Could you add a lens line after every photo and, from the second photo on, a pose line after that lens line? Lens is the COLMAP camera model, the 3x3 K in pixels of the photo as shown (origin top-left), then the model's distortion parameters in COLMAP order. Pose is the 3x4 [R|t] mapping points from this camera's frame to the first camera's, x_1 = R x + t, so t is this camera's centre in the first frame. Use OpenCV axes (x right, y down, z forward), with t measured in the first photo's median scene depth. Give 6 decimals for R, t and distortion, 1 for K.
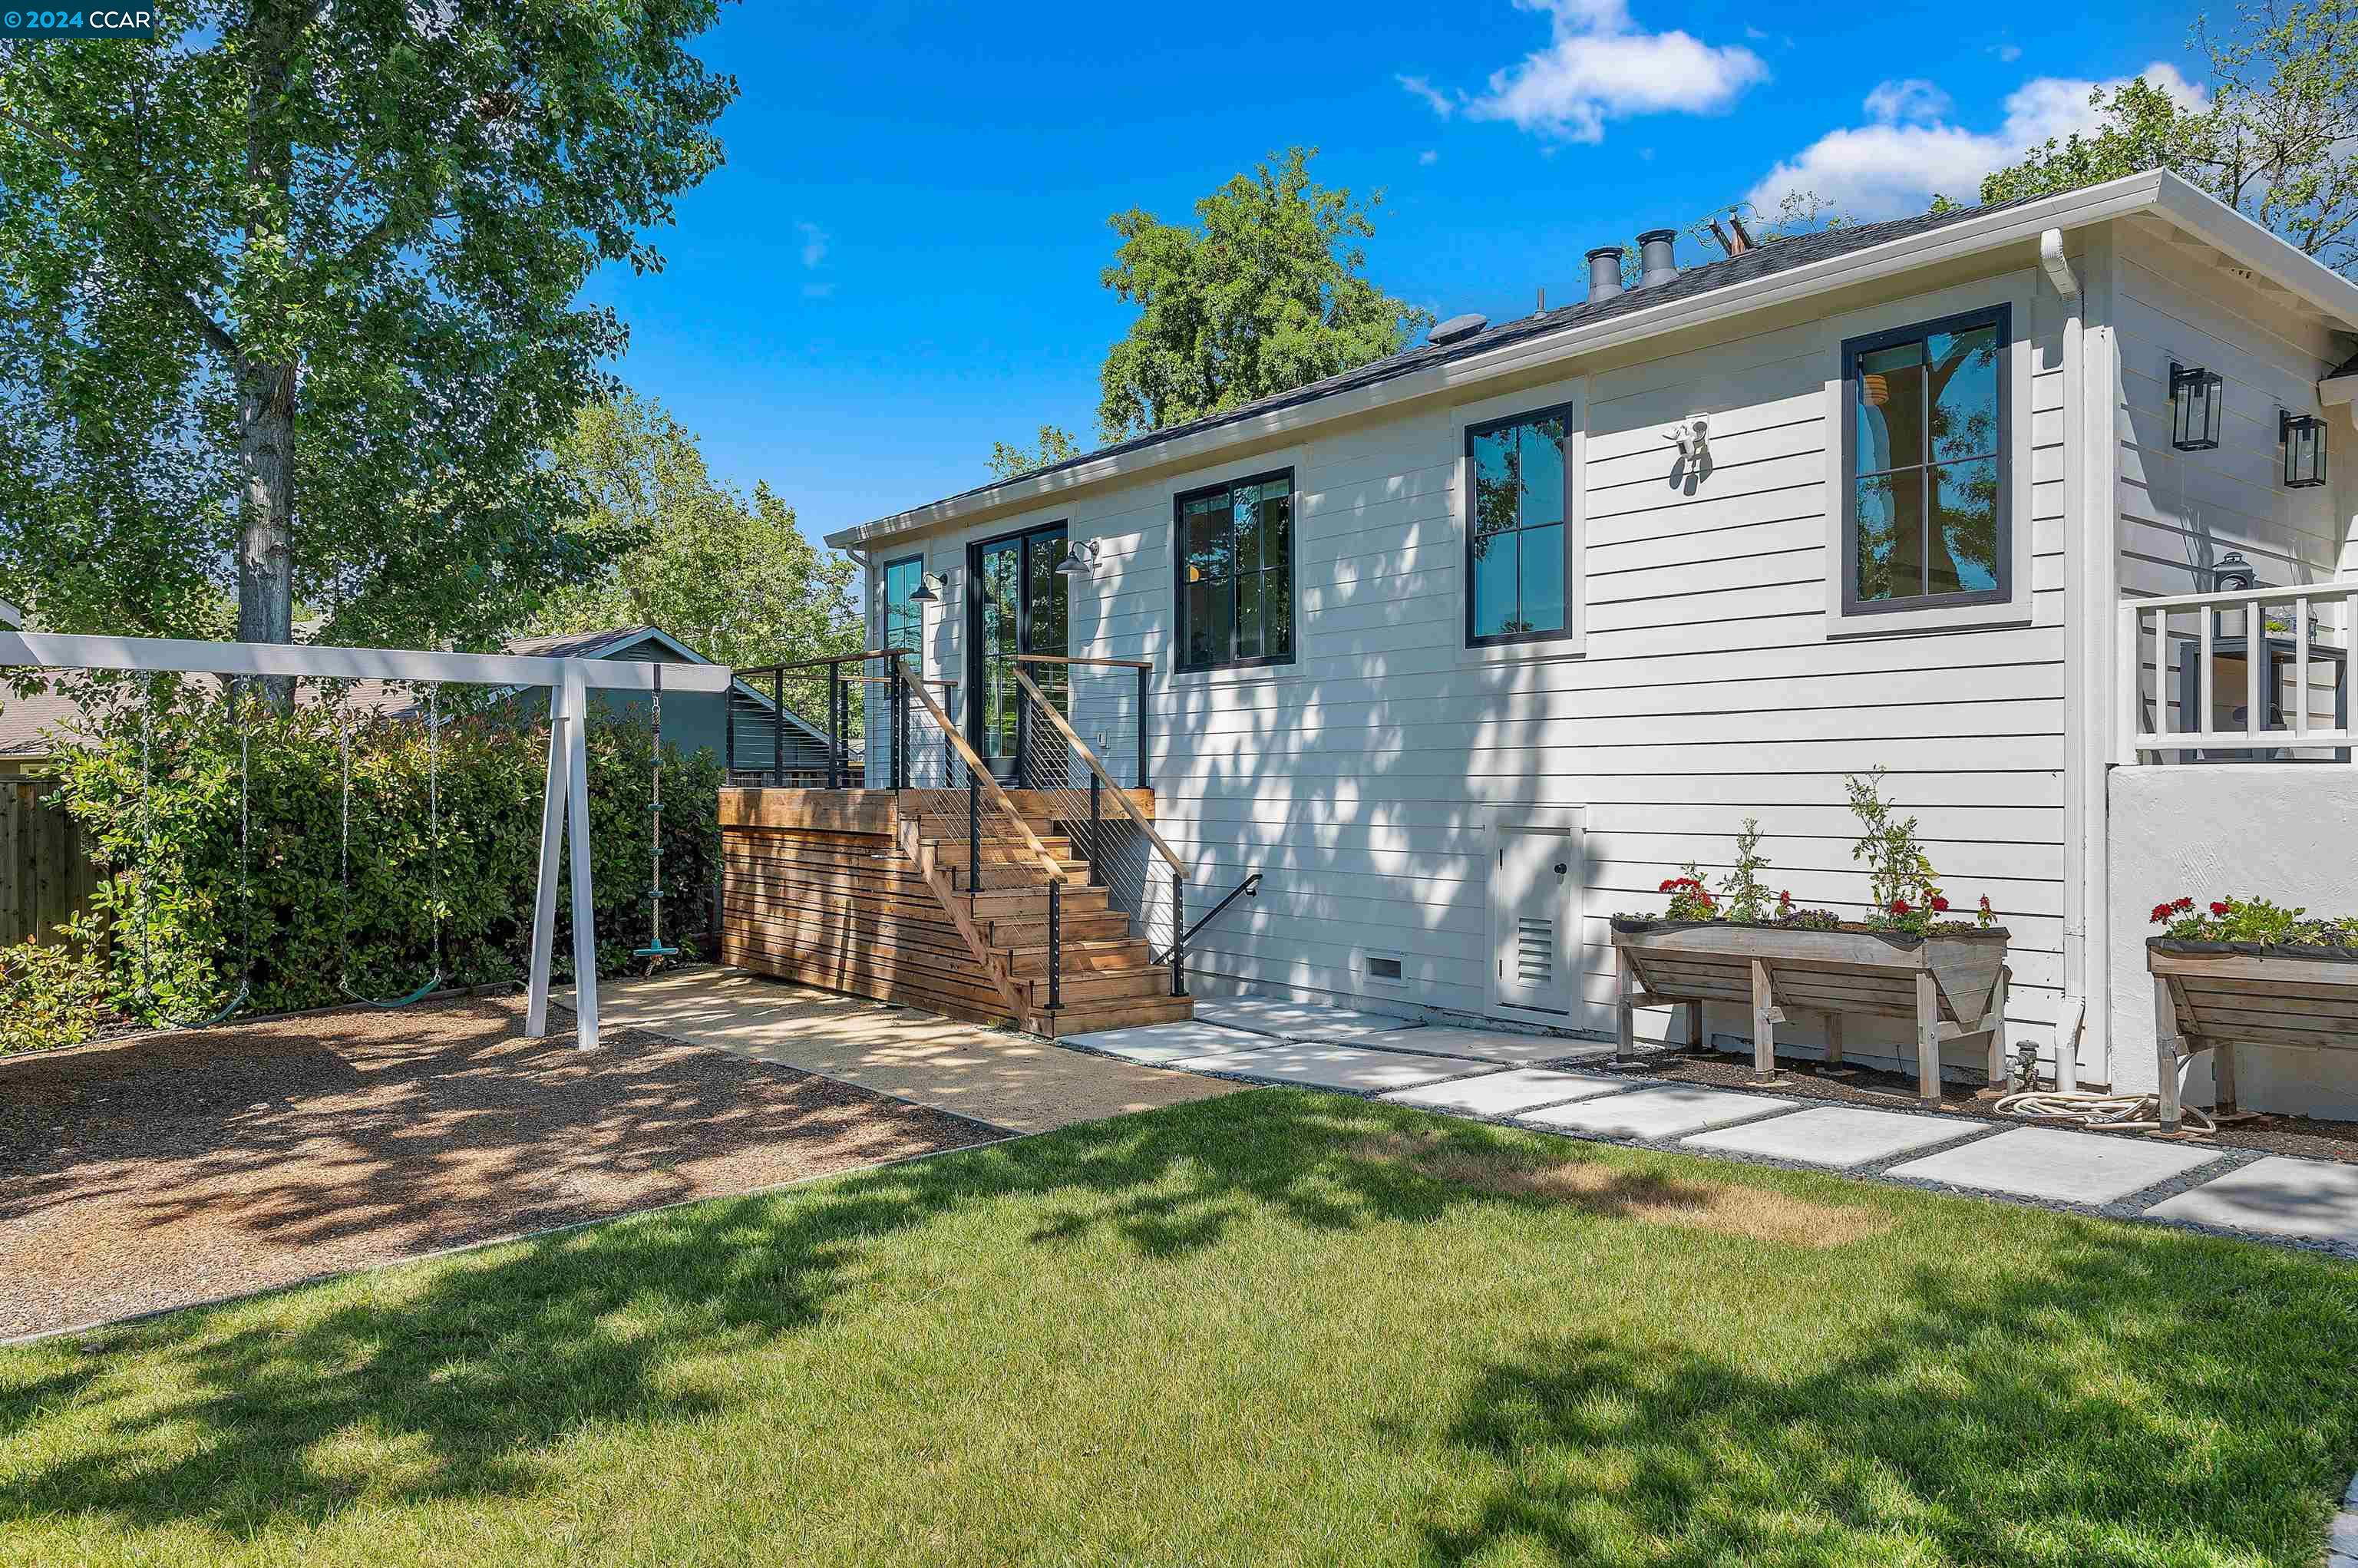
lens RADIAL K [[1590.2, 0, 1184.6], [0, 1590.2, 776.3], [0, 0, 1]] dist [-0.007794, -0.002388]
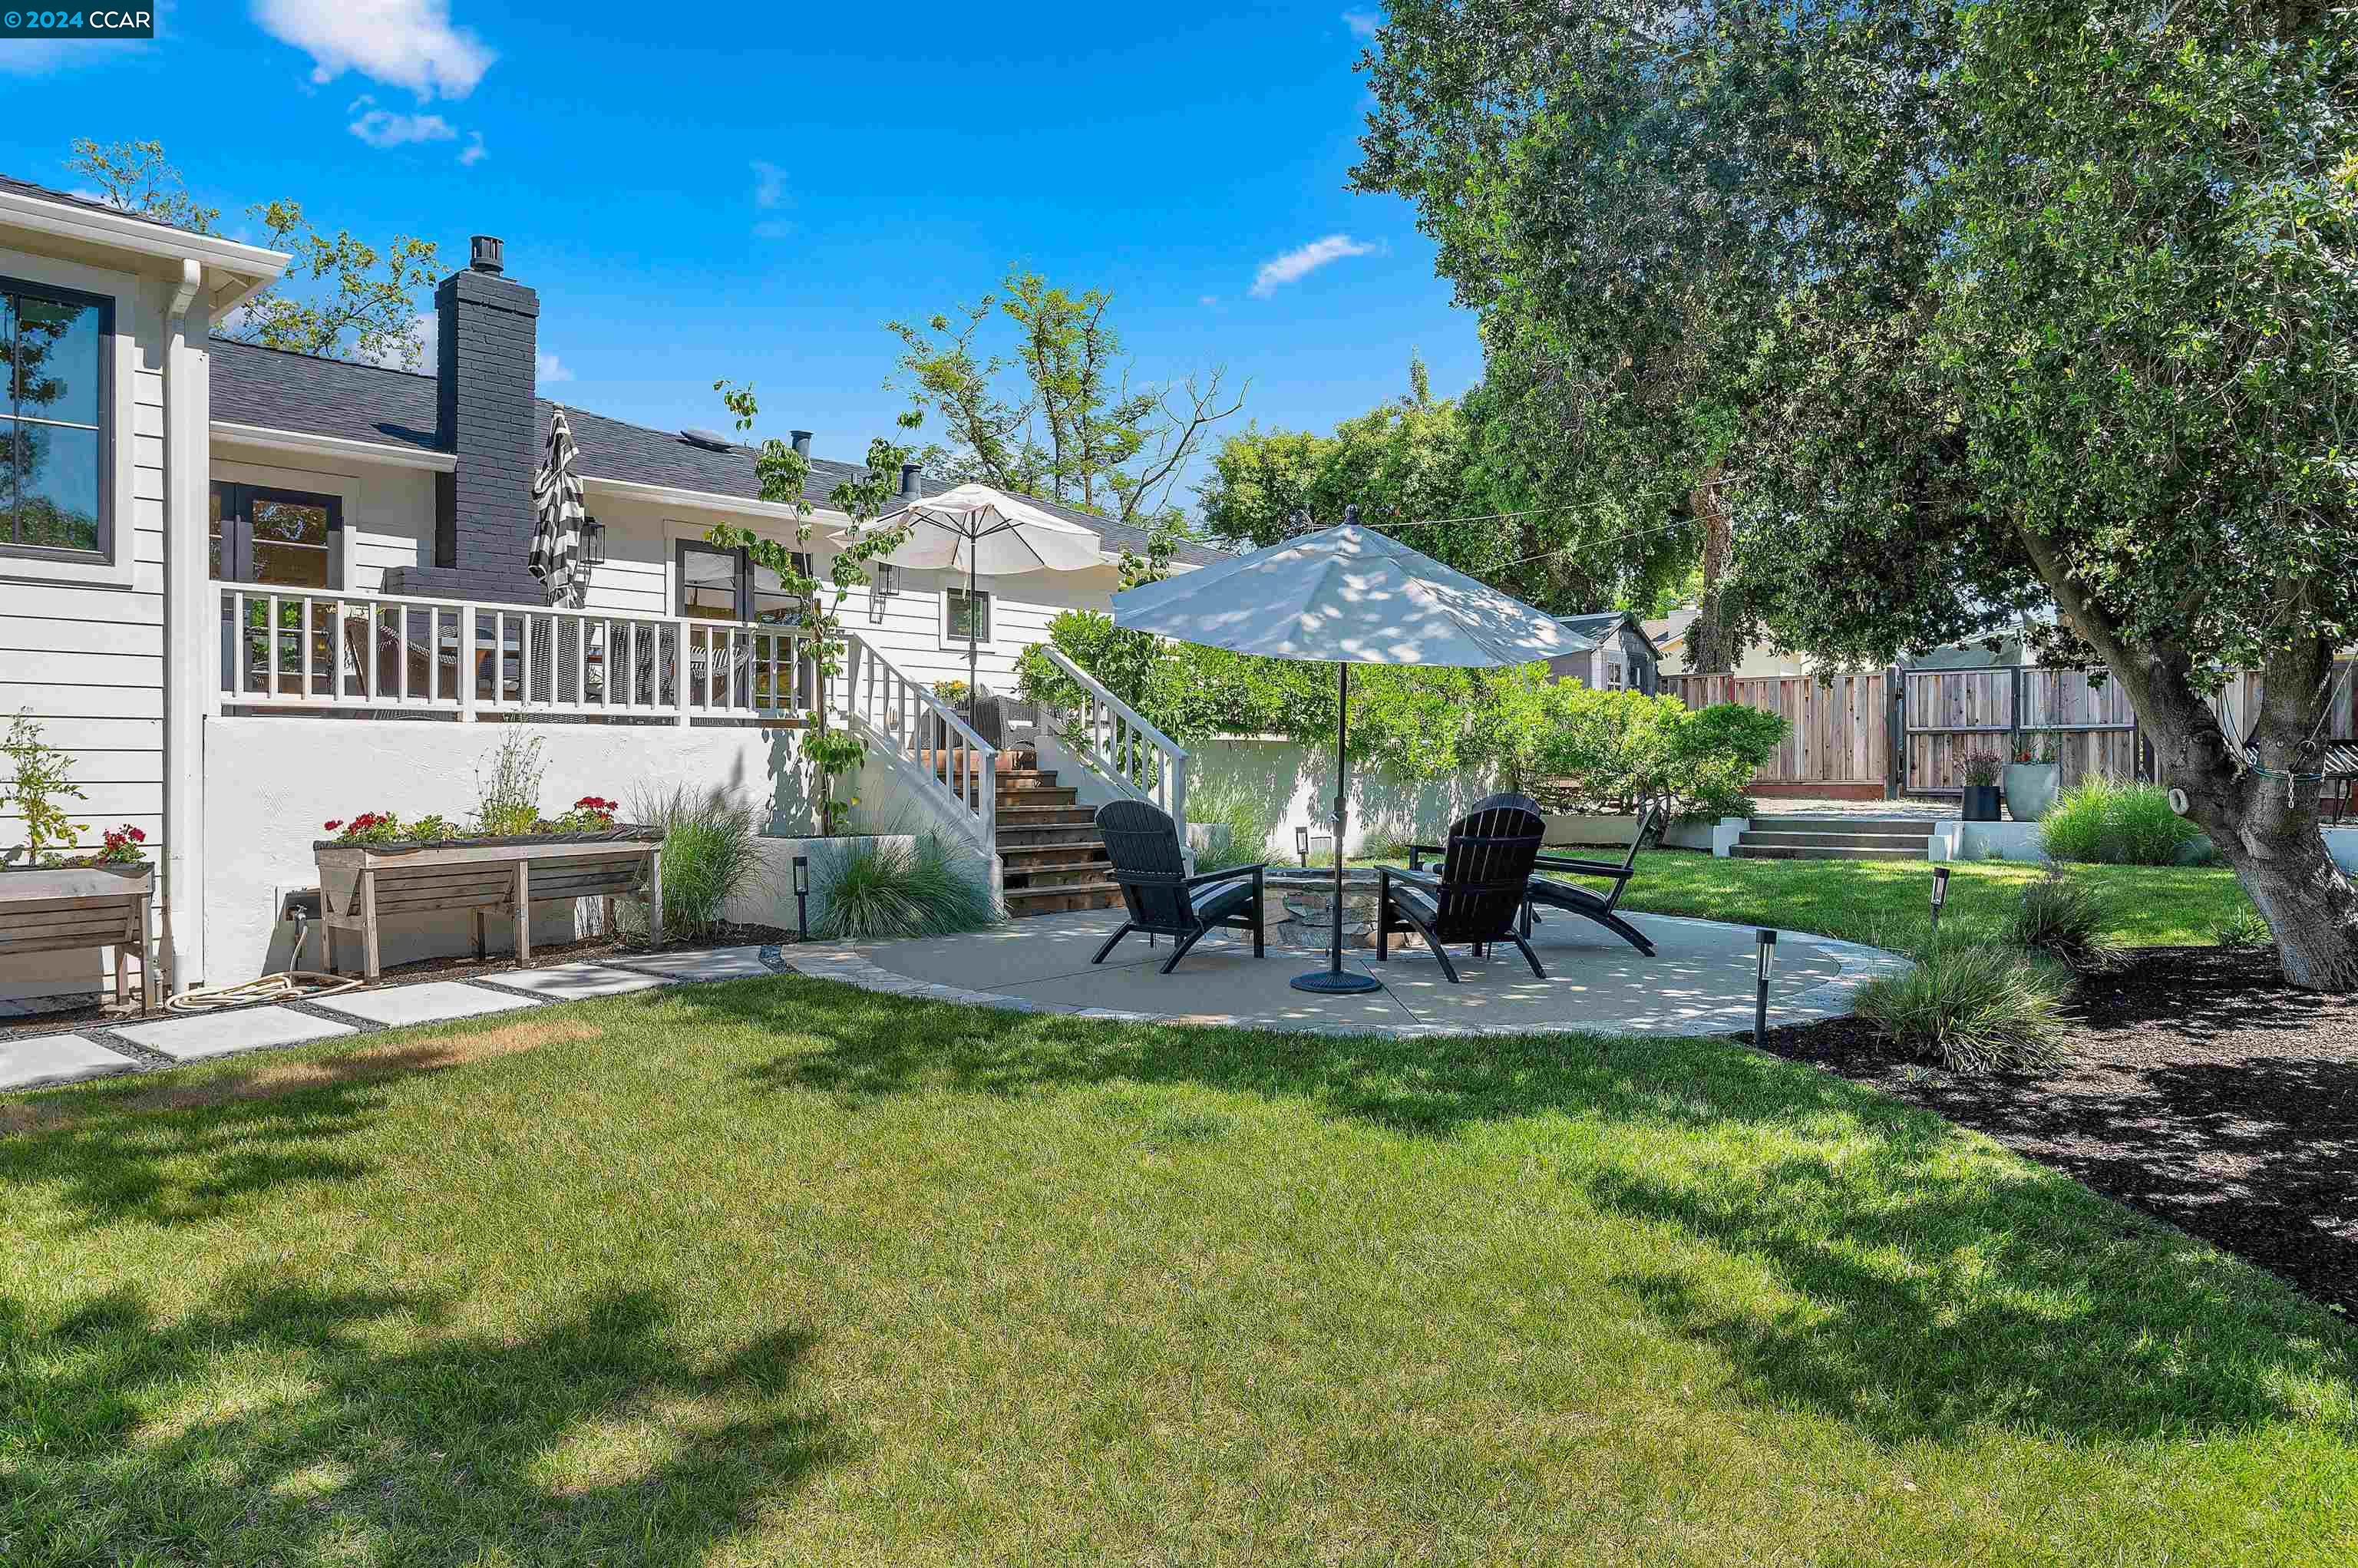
lens RADIAL K [[1590.2, 0, 1184.6], [0, 1590.2, 776.3], [0, 0, 1]] dist [-0.007794, -0.002388]
pose [[-0.113945, -0.001593, 0.993486, -0.663665], [-0.010461, 0.999945, 0.000403, 0.029060], [-0.993432, -0.010346, -0.113956, 0.379327]]
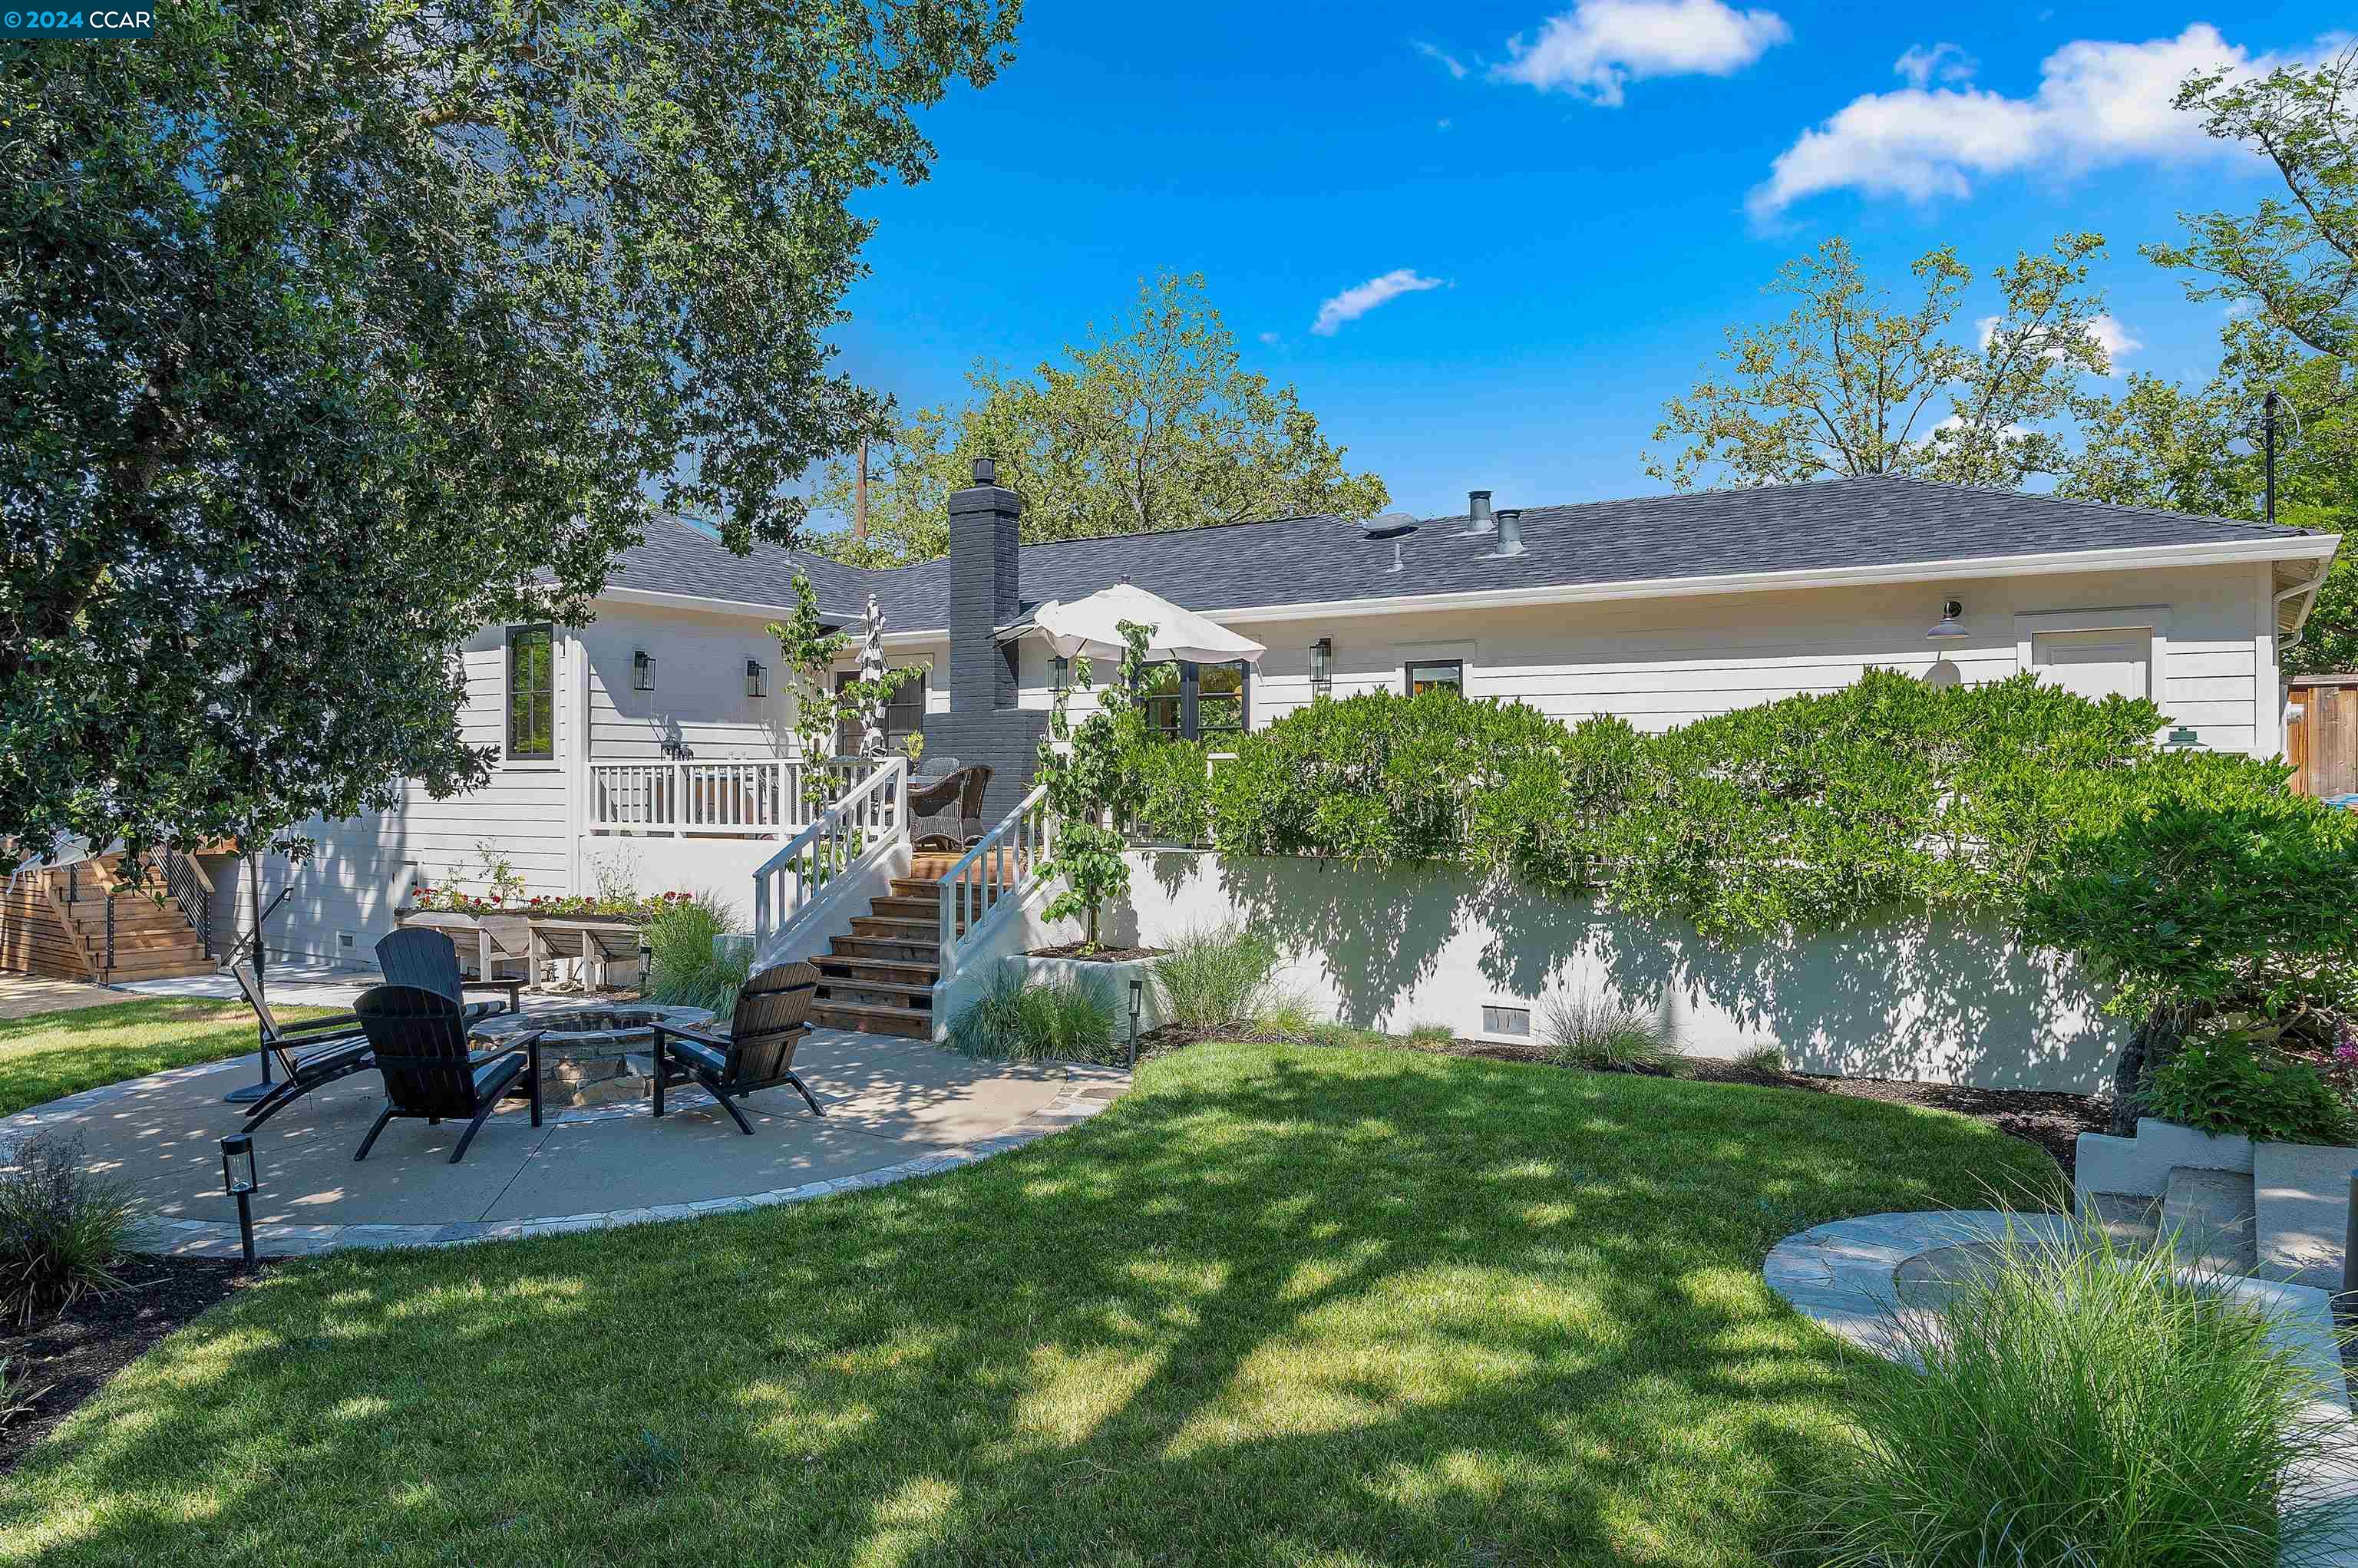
lens RADIAL K [[1590.2, 0, 1184.6], [0, 1590.2, 776.3], [0, 0, 1]] dist [-0.007794, -0.002388]
pose [[0.955135, 0.000591, 0.296170, 0.698404], [-0.001251, 0.999997, 0.002041, -0.092158], [-0.296168, -0.002320, 0.955133, -1.331108]]
